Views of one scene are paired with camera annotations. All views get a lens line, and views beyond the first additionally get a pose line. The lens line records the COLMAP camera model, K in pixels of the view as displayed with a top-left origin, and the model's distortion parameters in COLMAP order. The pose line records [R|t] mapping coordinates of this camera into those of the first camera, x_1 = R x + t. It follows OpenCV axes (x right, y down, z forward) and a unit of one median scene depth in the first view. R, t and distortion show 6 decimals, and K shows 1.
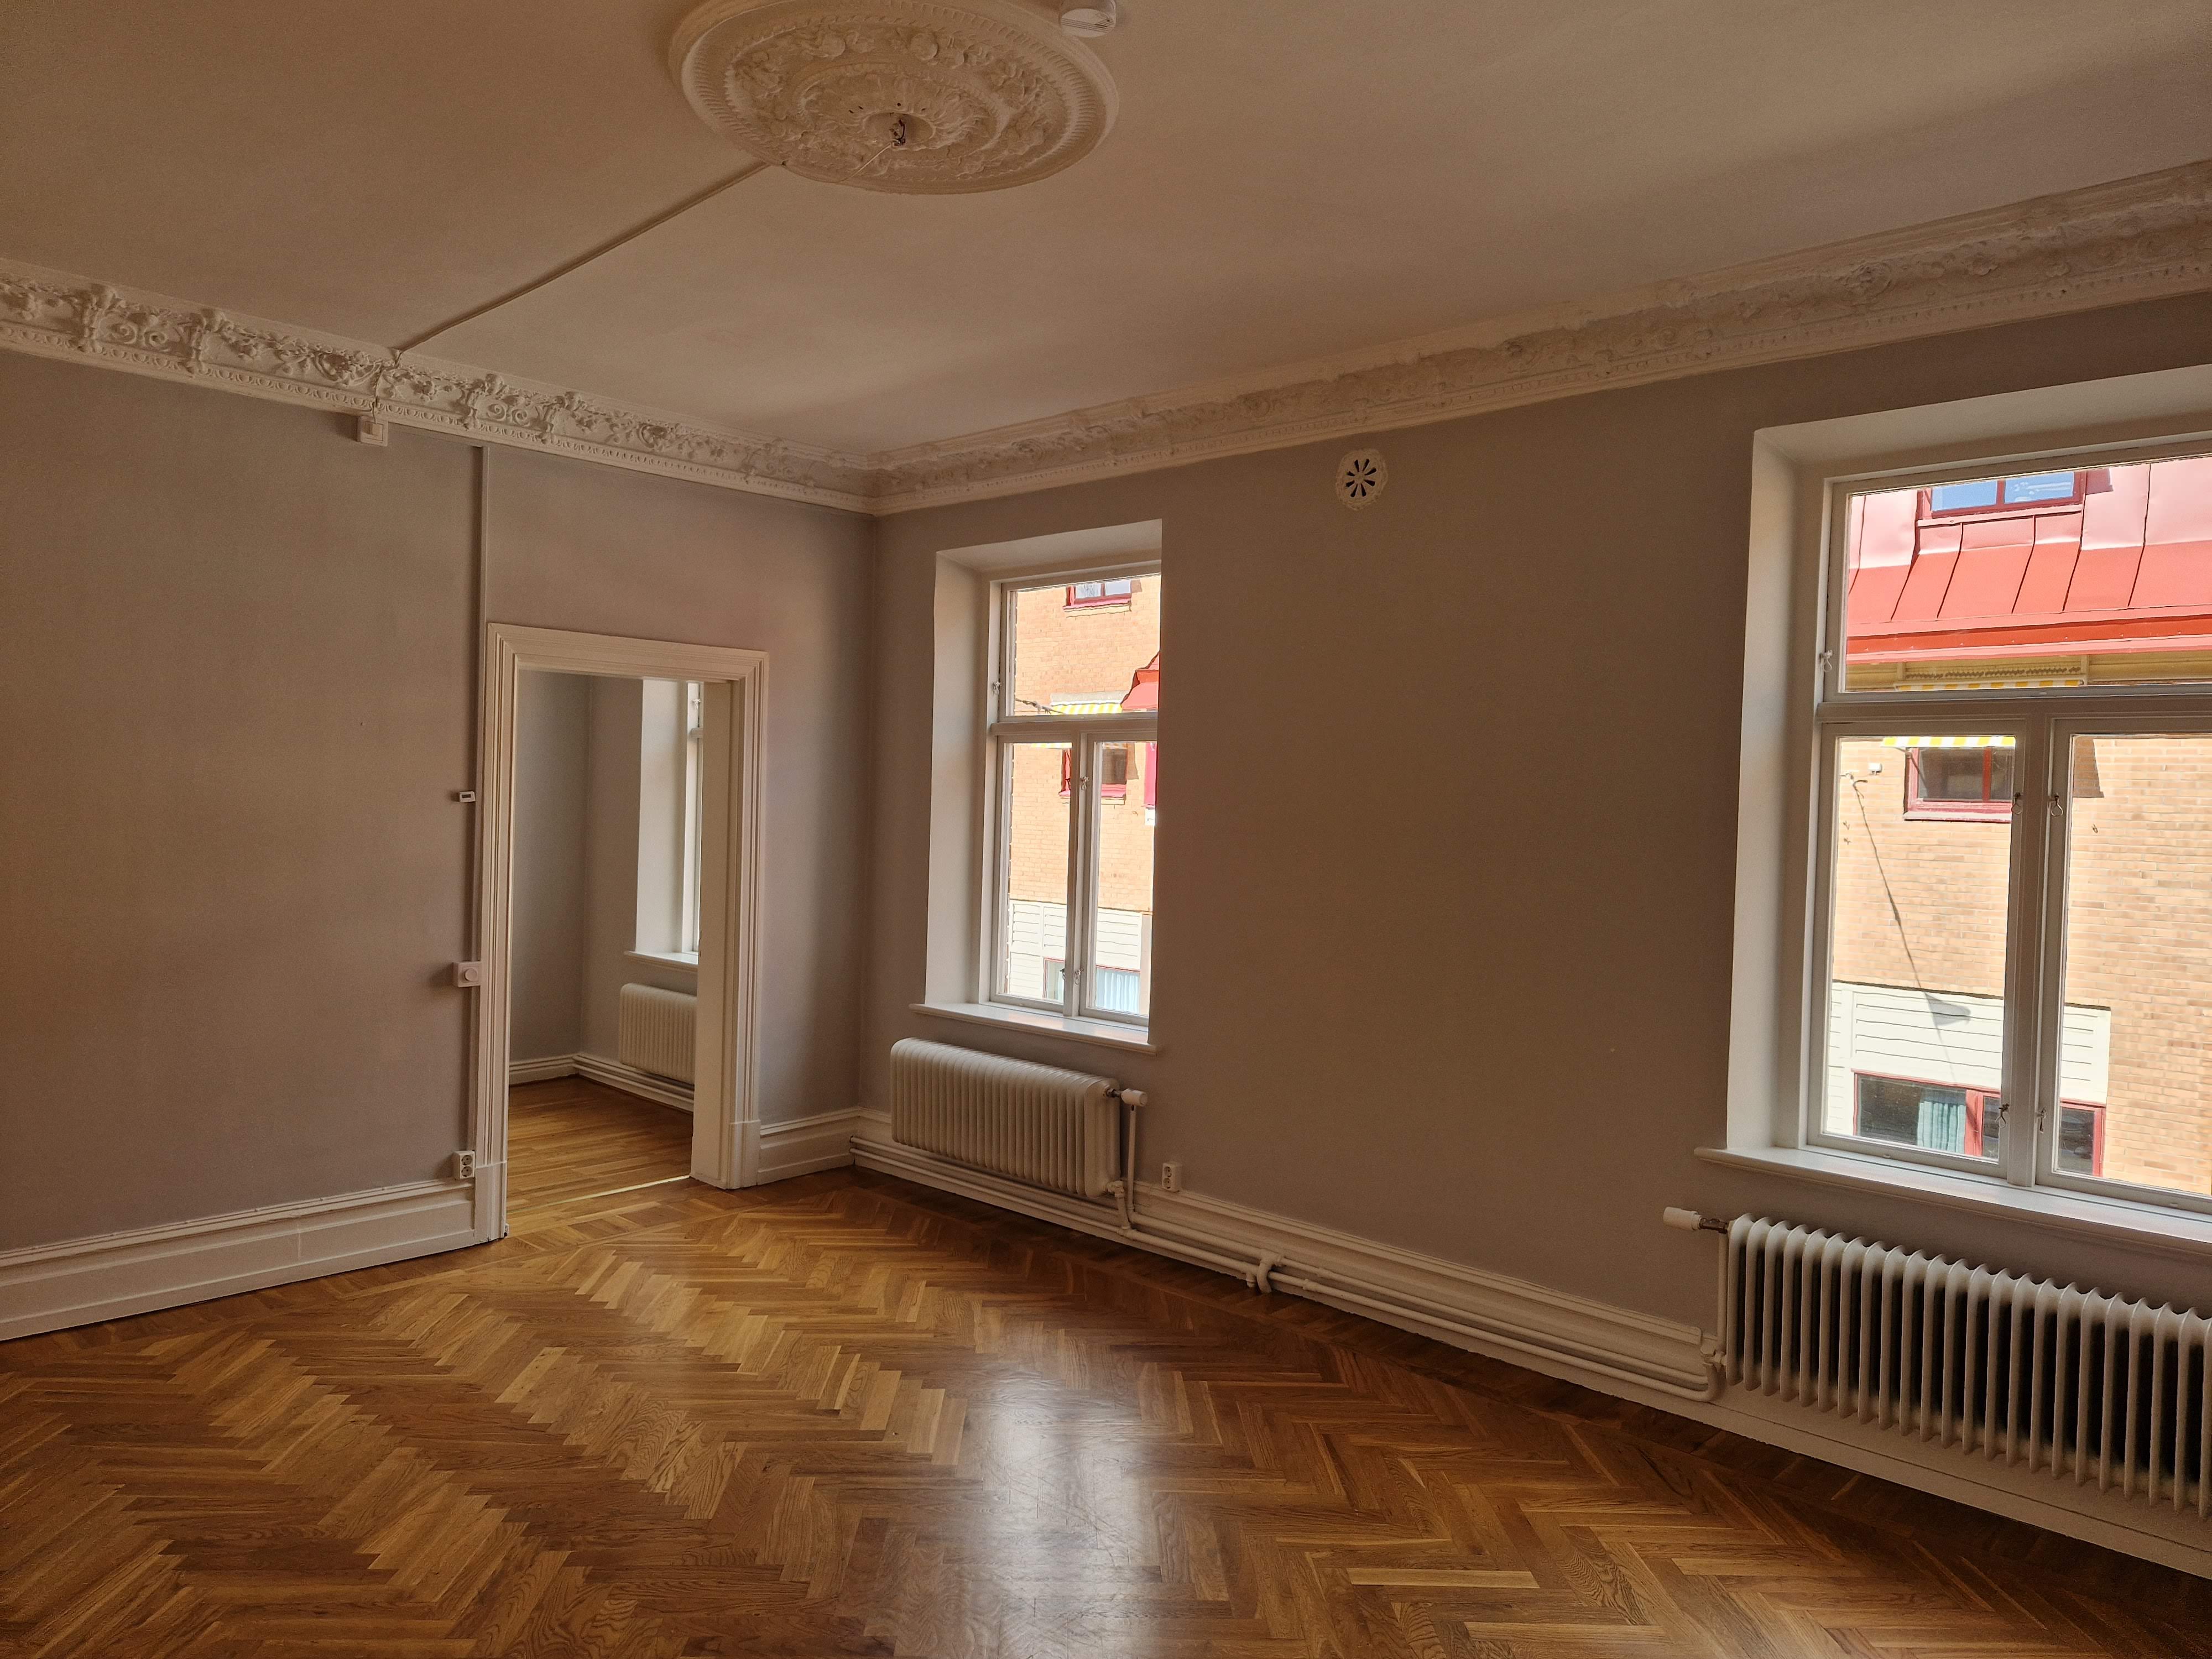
lens RADIAL K [[1468.4, 0, 1118.3], [0, 1468.4, 839.2], [0, 0, 1]] dist [-0.012847, -0.013397]
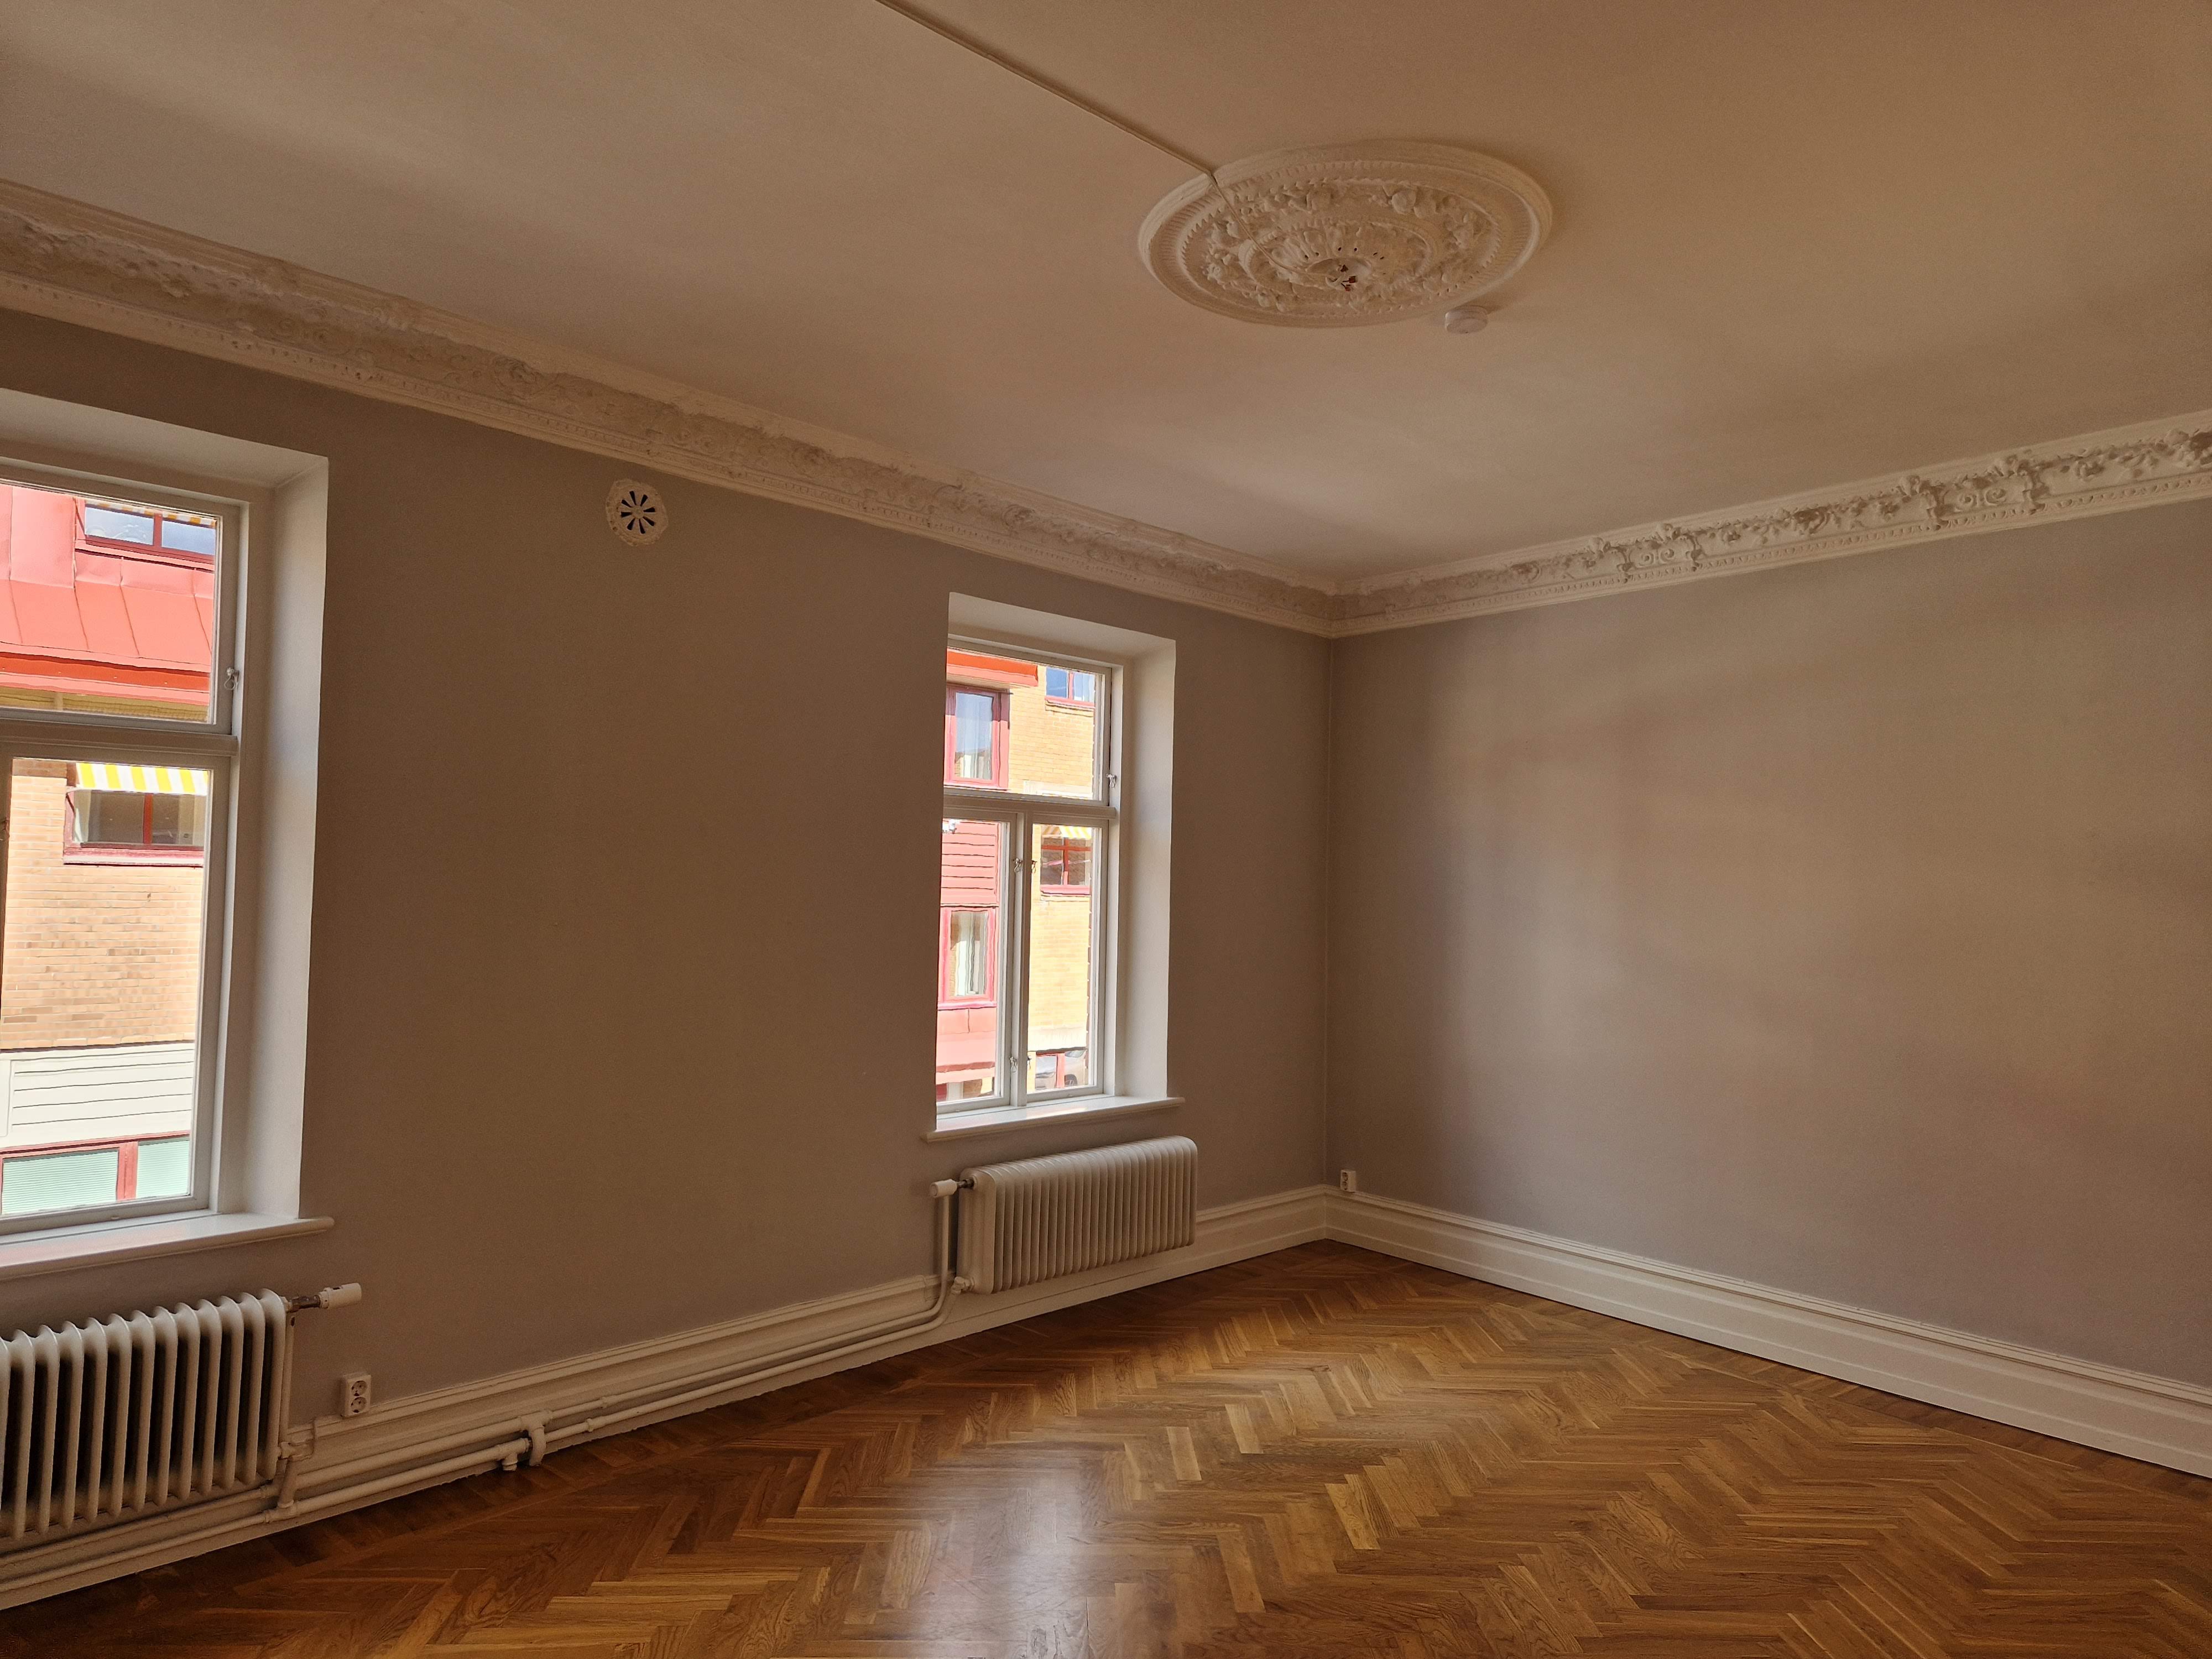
lens RADIAL K [[1468.4, 0, 1118.9], [0, 1468.4, 812.4], [0, 0, 1]] dist [-0.012847, -0.013397]
pose [[-0.027618, 0.012991, 0.999534, -0.762202], [-0.000267, 0.999915, -0.013003, -0.046943], [-0.999619, -0.000626, -0.027612, 0.729379]]
